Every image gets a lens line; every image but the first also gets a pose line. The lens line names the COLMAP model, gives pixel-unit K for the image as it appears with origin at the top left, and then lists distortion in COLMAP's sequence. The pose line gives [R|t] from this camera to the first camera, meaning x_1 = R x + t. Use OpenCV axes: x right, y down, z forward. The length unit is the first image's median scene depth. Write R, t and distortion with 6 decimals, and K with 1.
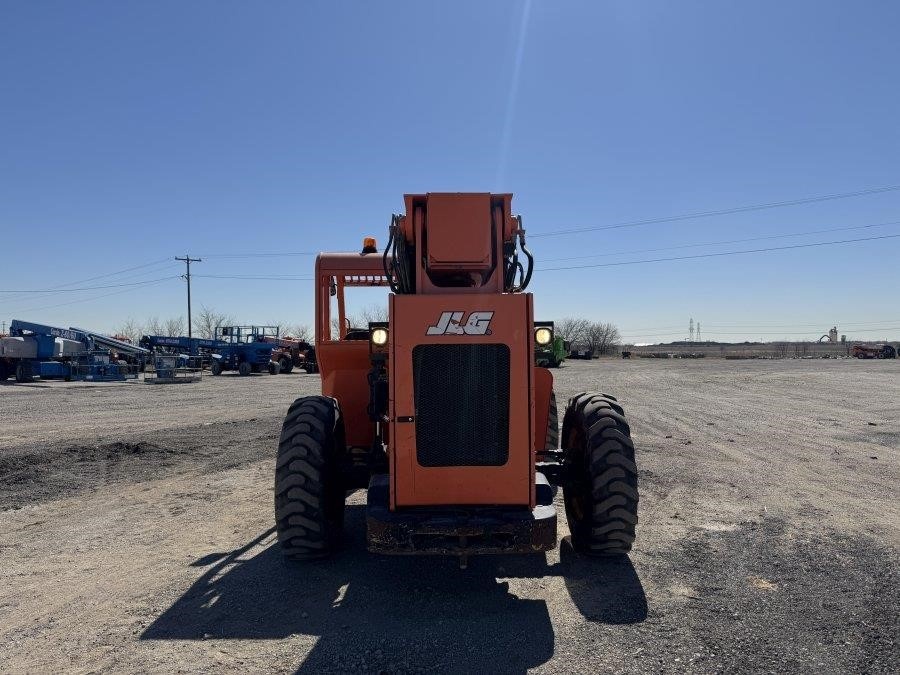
lens RADIAL K [[636.5, 0, 452.5], [0, 636.5, 337.3], [0, 0, 1]] dist [0.044762, -0.054882]
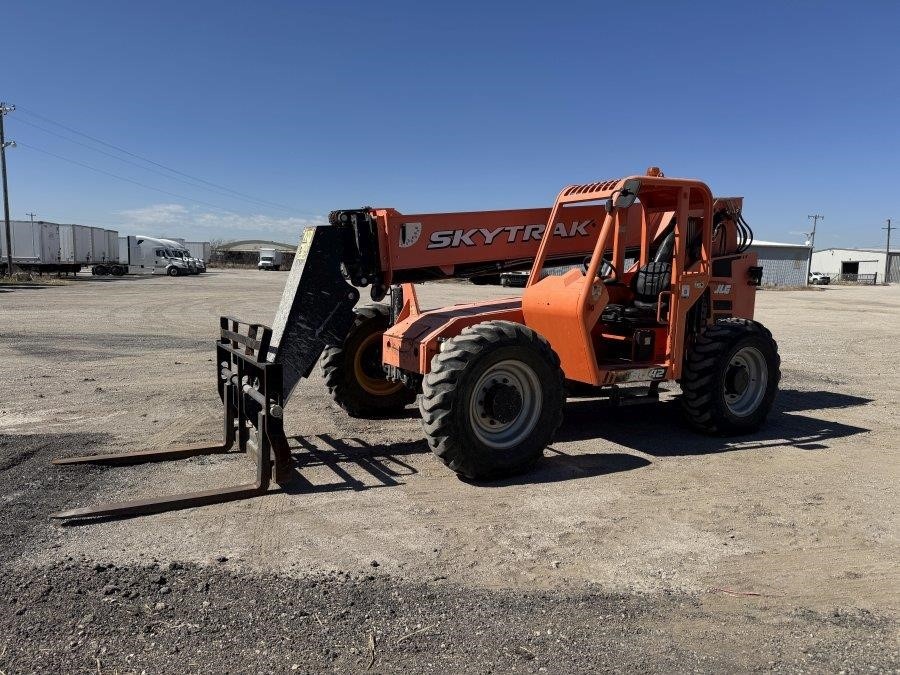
lens RADIAL K [[622.1, 0, 445.5], [0, 622.1, 335.8], [0, 0, 1]] dist [0.096142, -0.136109]
pose [[-0.495857, -0.100004, 0.862627, -1.058167], [-0.035366, 0.994849, 0.095003, 0.029594], [-0.867684, 0.016600, -0.496840, 2.203581]]
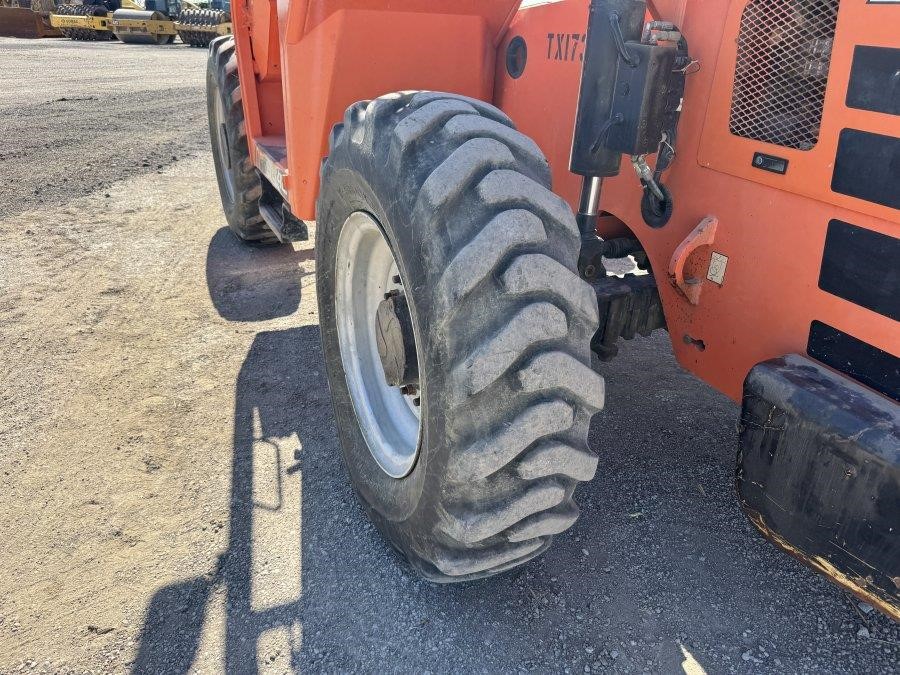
lens RADIAL K [[636.5, 0, 452.5], [0, 636.5, 337.3], [0, 0, 1]] dist [0.044762, -0.054882]
pose [[0.916863, -0.141098, 0.373435, -0.342005], [-0.046070, 0.891805, 0.450068, 0.060835], [-0.396535, -0.429855, 0.811163, 0.727698]]
